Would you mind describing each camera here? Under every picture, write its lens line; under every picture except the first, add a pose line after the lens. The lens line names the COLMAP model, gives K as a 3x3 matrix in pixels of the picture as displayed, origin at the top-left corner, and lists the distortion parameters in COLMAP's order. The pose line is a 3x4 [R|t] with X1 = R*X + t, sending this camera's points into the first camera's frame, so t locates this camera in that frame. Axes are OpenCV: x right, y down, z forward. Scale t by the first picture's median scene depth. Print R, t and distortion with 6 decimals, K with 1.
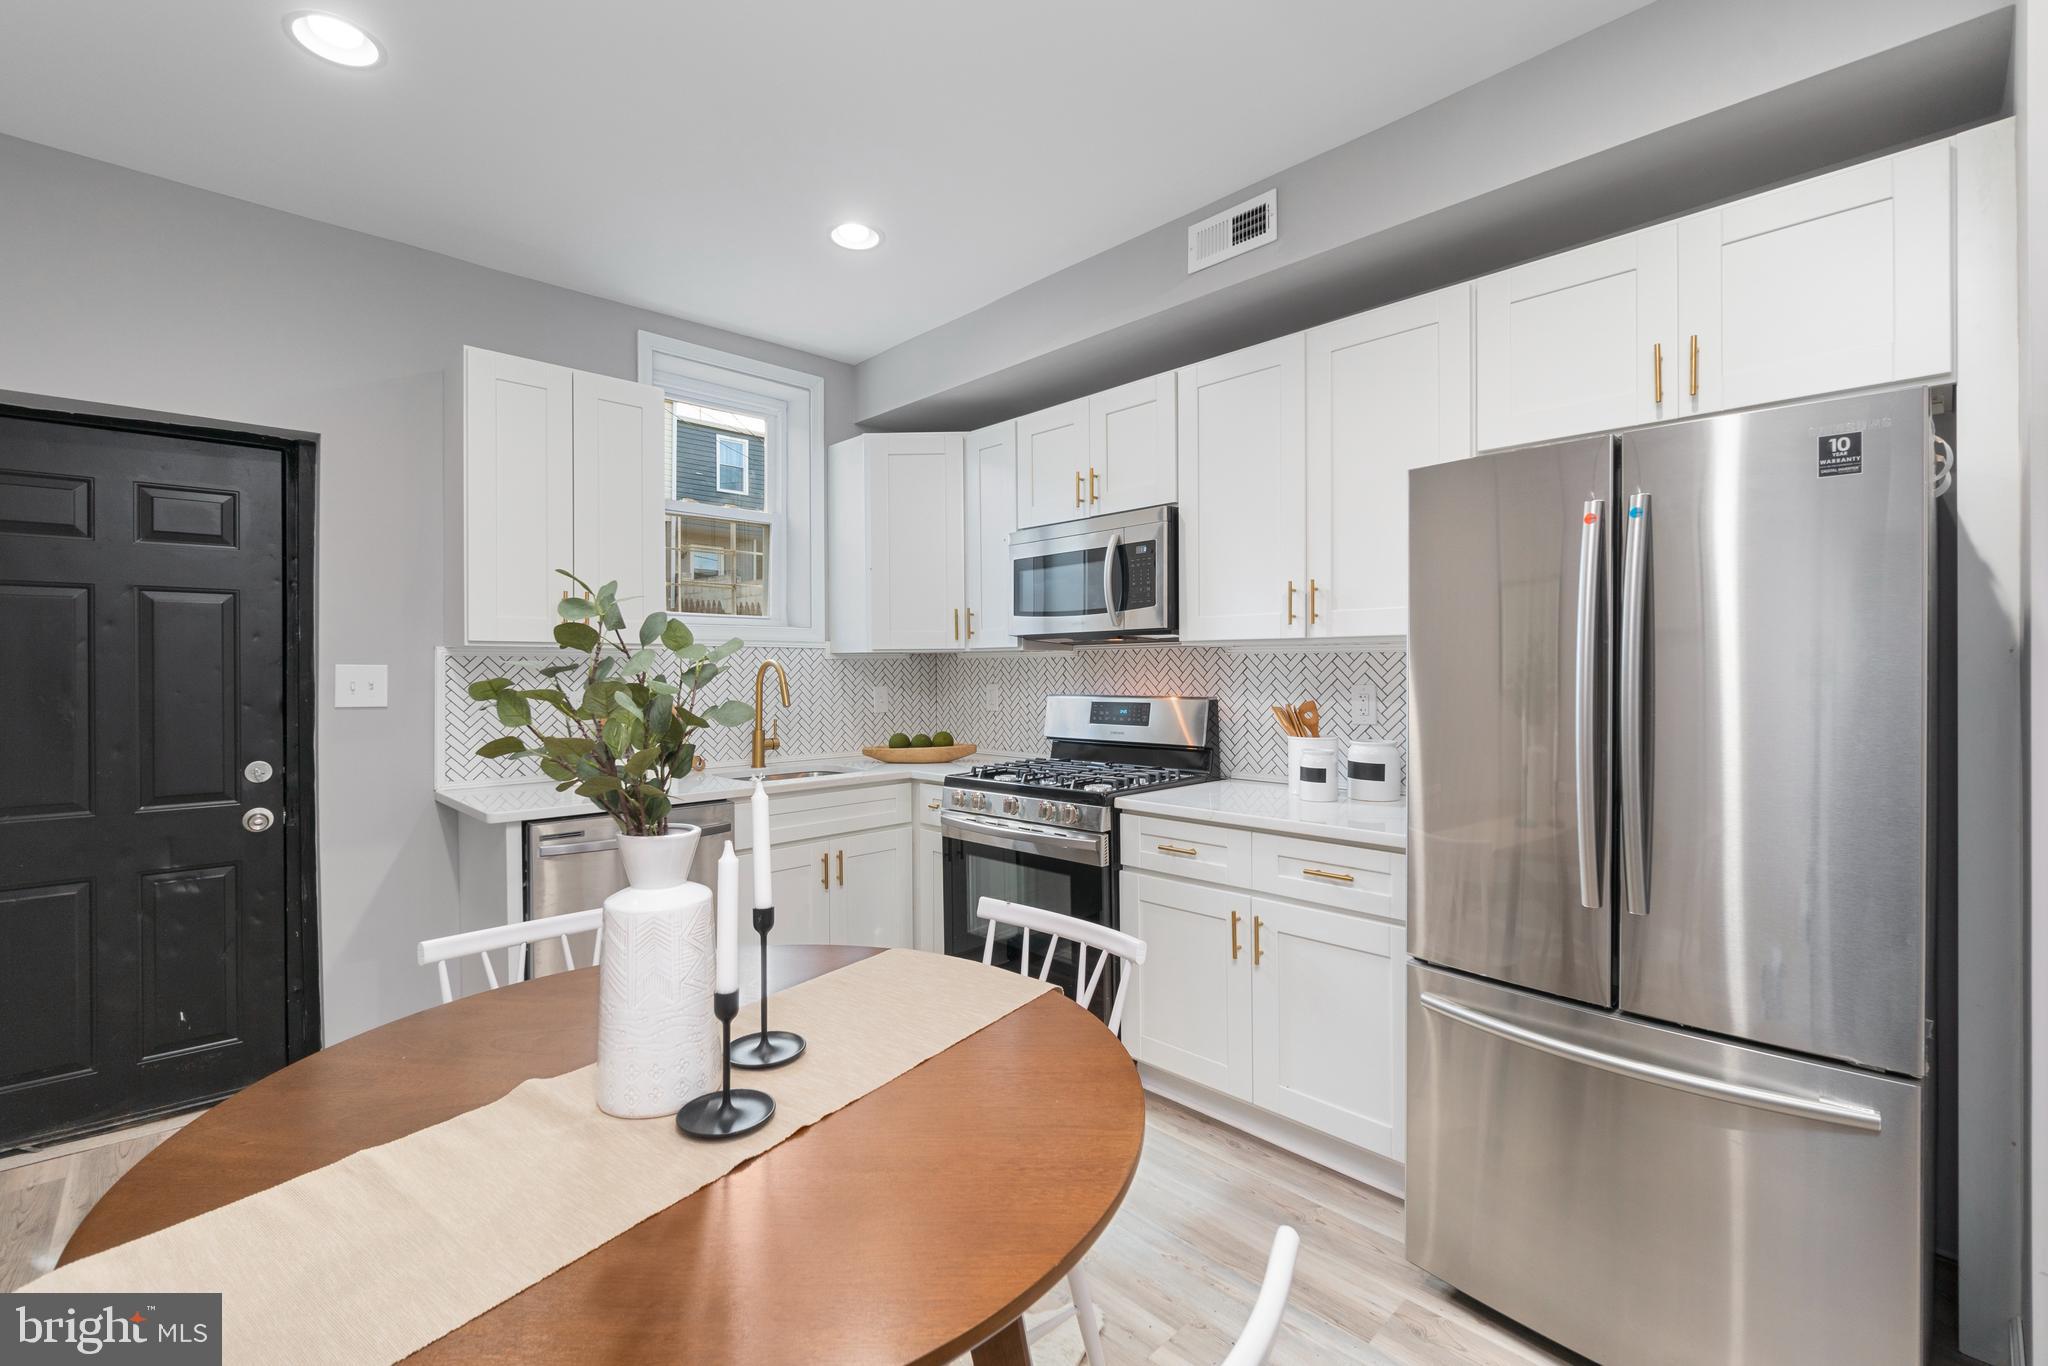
lens RADIAL K [[884.1, 0, 1016.1], [0, 884.1, 672.2], [0, 0, 1]] dist [-0.005470, 0.000335]
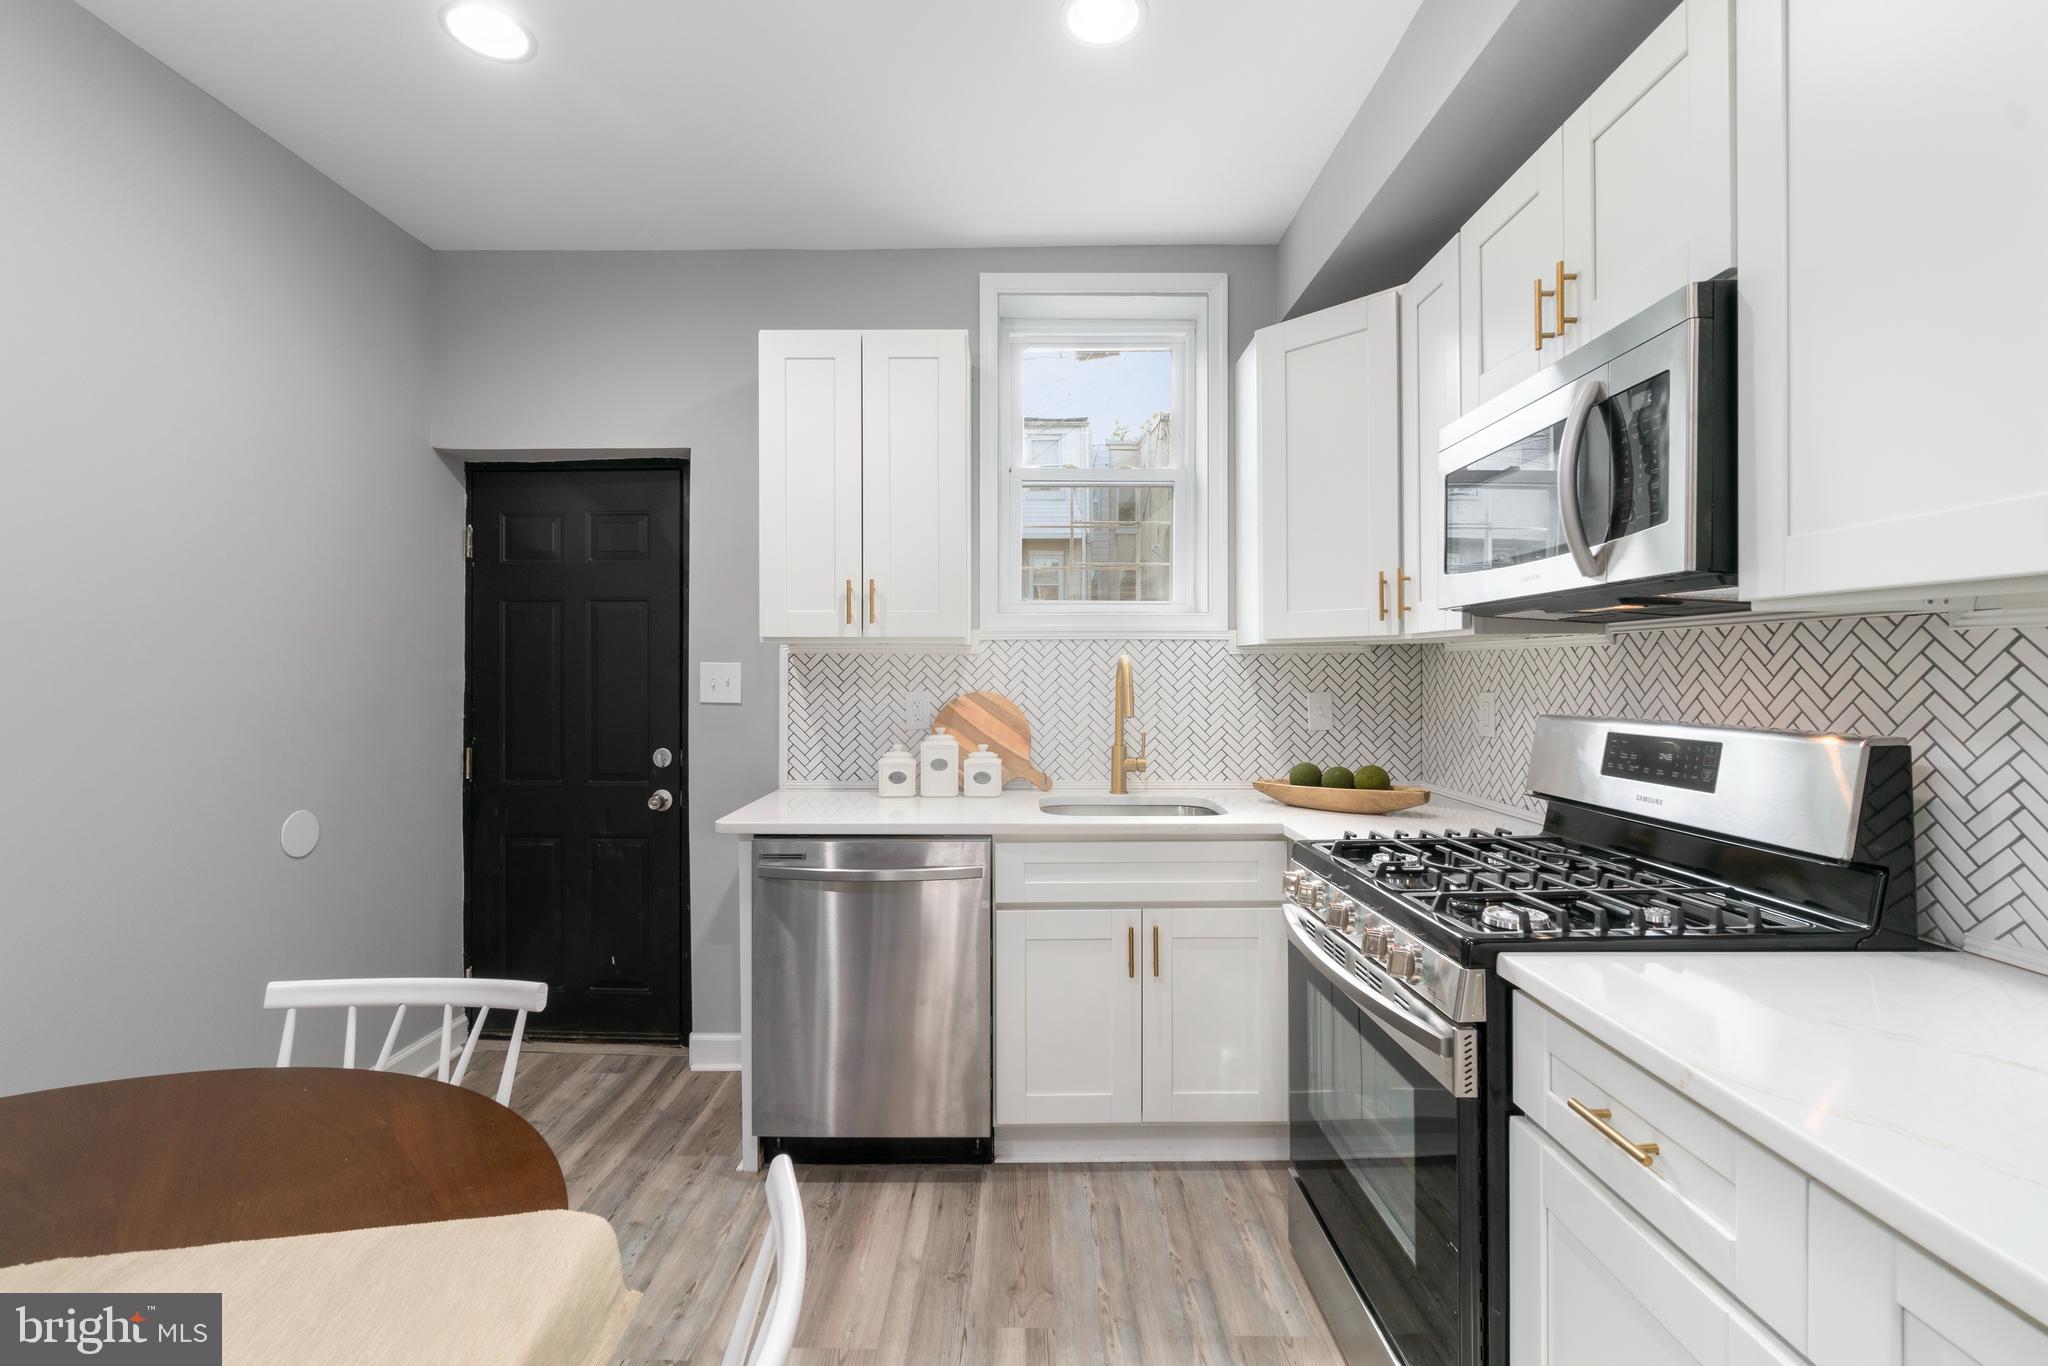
lens RADIAL K [[884.1, 0, 1010.6], [0, 884.1, 672.8], [0, 0, 1]] dist [-0.005470, 0.000335]
pose [[0.714204, 0.006070, -0.699911, 0.227088], [-0.004677, 0.999981, 0.003899, -0.001609], [0.699922, 0.000489, 0.714219, 0.460055]]
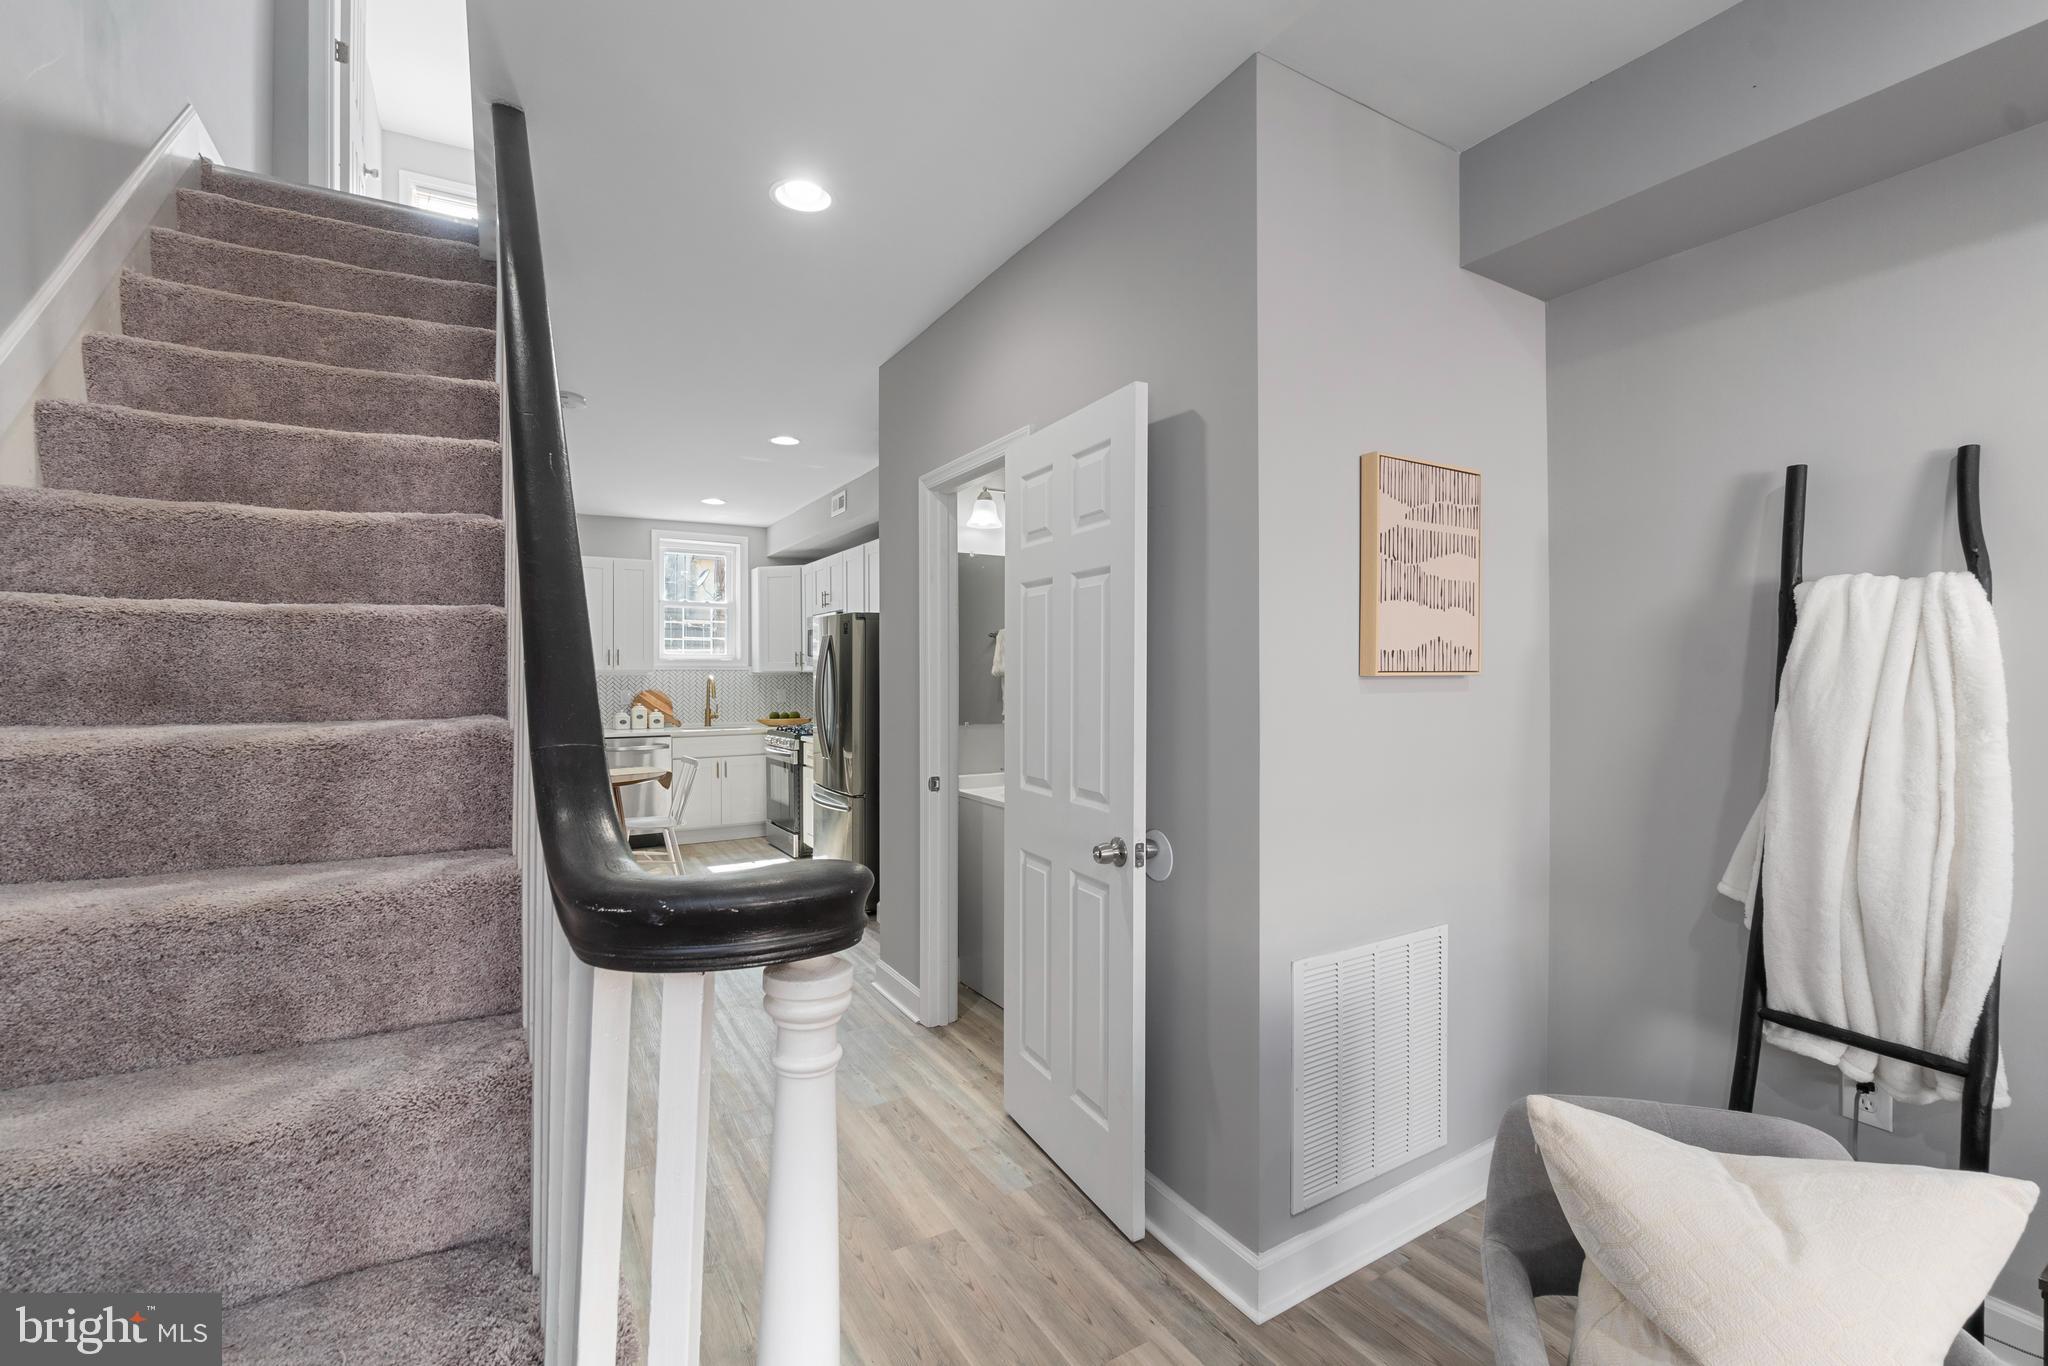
lens RADIAL K [[884.1, 0, 1019.0], [0, 884.1, 673.6], [0, 0, 1]] dist [-0.005470, 0.000335]
pose [[0.972949, 0.004730, -0.230970, 1.141031], [-0.004735, 0.999989, 0.000530, -0.030305], [0.230970, 0.000578, 0.972961, -1.105301]]
